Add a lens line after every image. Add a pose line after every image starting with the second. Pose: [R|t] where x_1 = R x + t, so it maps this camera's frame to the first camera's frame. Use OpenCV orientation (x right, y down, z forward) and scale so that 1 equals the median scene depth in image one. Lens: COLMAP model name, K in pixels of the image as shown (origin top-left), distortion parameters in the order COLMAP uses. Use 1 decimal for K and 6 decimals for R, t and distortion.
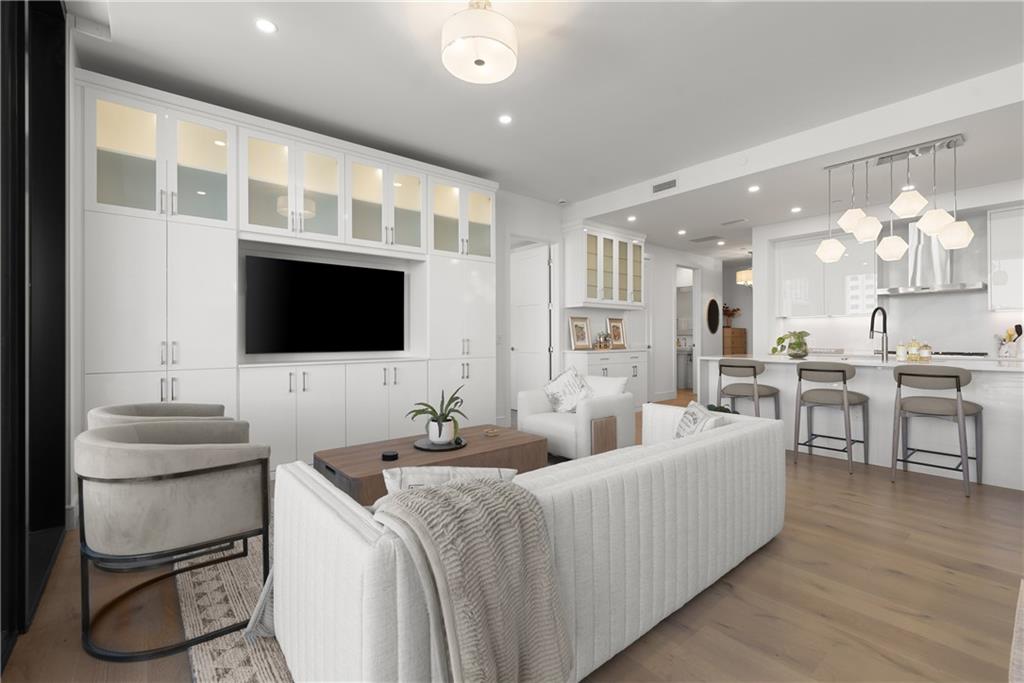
lens RADIAL K [[451.4, 0, 503.7], [0, 451.4, 334.2], [0, 0, 1]] dist [0.008251, -0.000549]
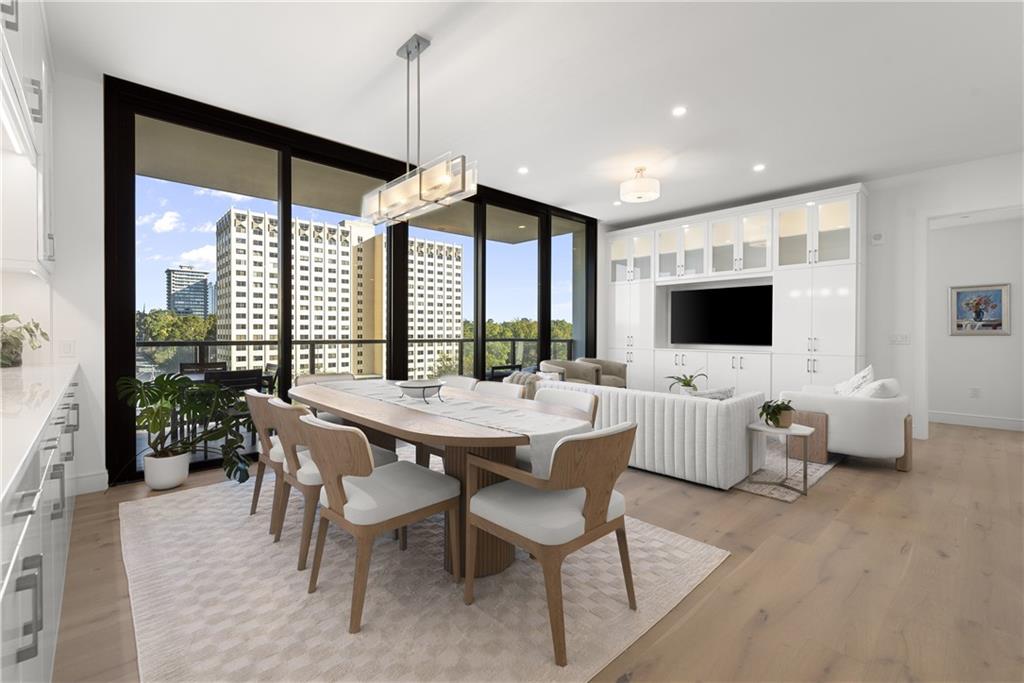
lens RADIAL K [[451.4, 0, 509.7], [0, 451.4, 335.3], [0, 0, 1]] dist [0.008251, -0.000549]
pose [[0.061683, 0.013267, -0.998008, 1.137699], [0.004912, 0.999896, 0.013595, -0.017431], [0.998084, -0.005741, 0.061611, 0.187377]]
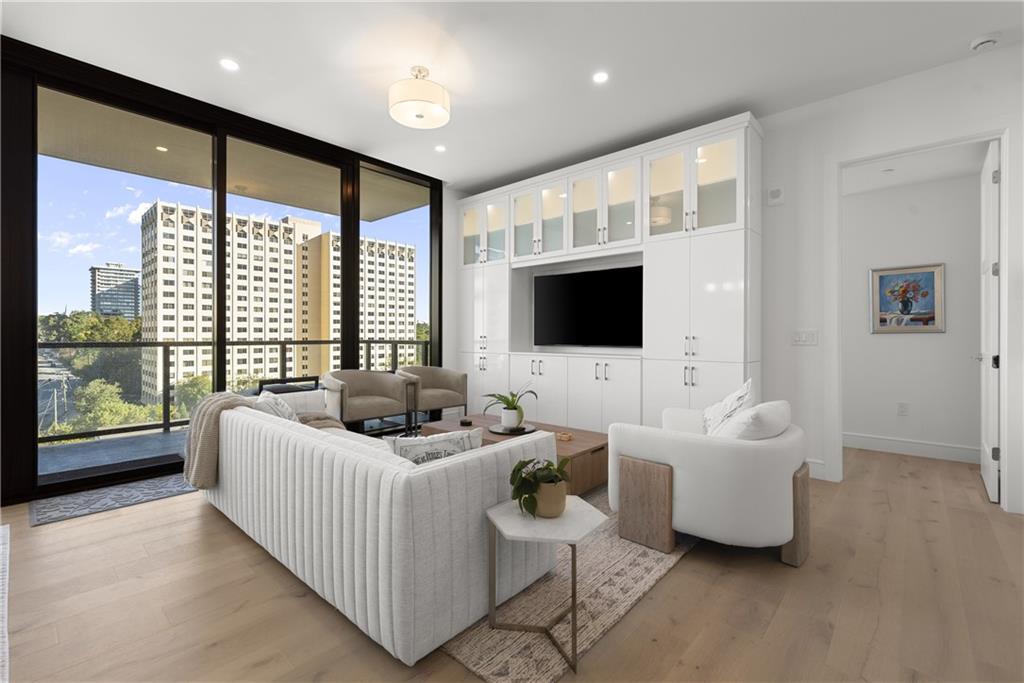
lens RADIAL K [[451.4, 0, 512.2], [0, 451.4, 334.7], [0, 0, 1]] dist [0.008251, -0.000549]
pose [[0.151484, 0.005593, -0.988444, 0.742258], [0.005693, 0.999962, 0.006531, 0.000041], [0.988443, -0.006616, 0.151446, 0.638984]]
